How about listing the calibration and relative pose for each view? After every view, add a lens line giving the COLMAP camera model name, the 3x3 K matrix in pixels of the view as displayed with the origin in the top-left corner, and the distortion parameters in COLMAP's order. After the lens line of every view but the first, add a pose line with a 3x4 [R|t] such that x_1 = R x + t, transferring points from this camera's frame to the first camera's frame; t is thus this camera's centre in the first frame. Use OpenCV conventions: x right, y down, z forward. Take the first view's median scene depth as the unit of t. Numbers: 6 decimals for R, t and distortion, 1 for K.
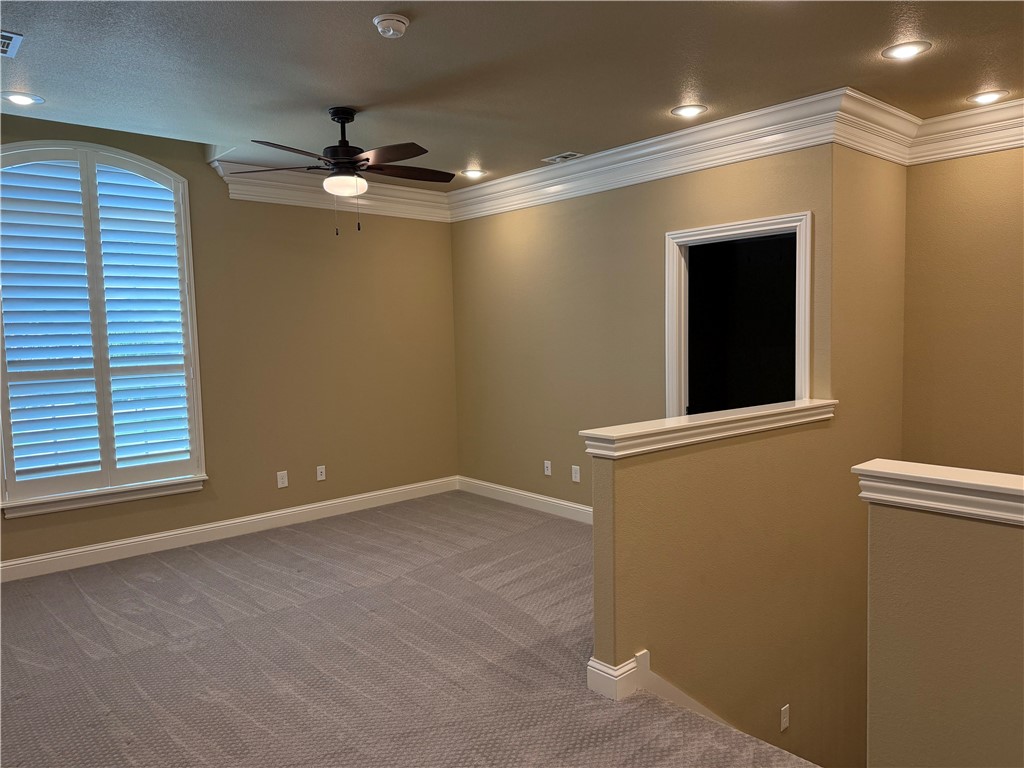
lens RADIAL K [[718.6, 0, 524.0], [0, 718.6, 383.2], [0, 0, 1]] dist [0.062530, -0.059355]
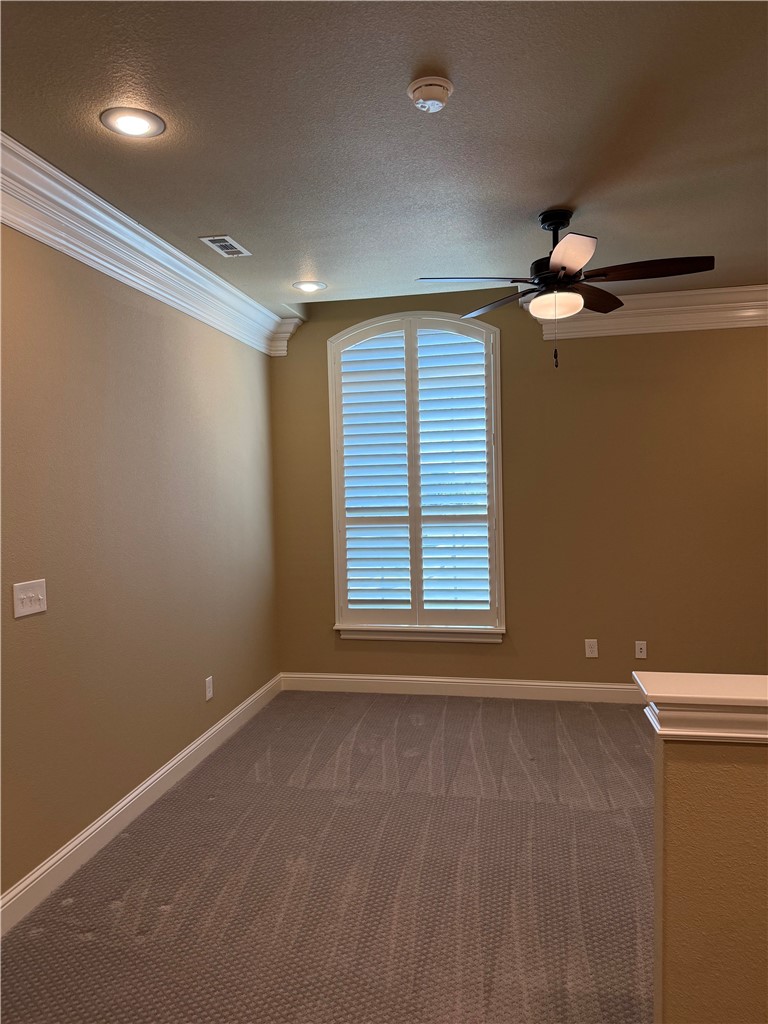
lens RADIAL K [[718.6, 0, 386.5], [0, 718.6, 508.3], [0, 0, 1]] dist [0.062530, -0.059355]
pose [[0.612799, 0.031168, -0.789624, 0.244466], [-0.049954, 0.998751, 0.000656, -0.030378], [0.788659, 0.039043, 0.613590, 0.303925]]
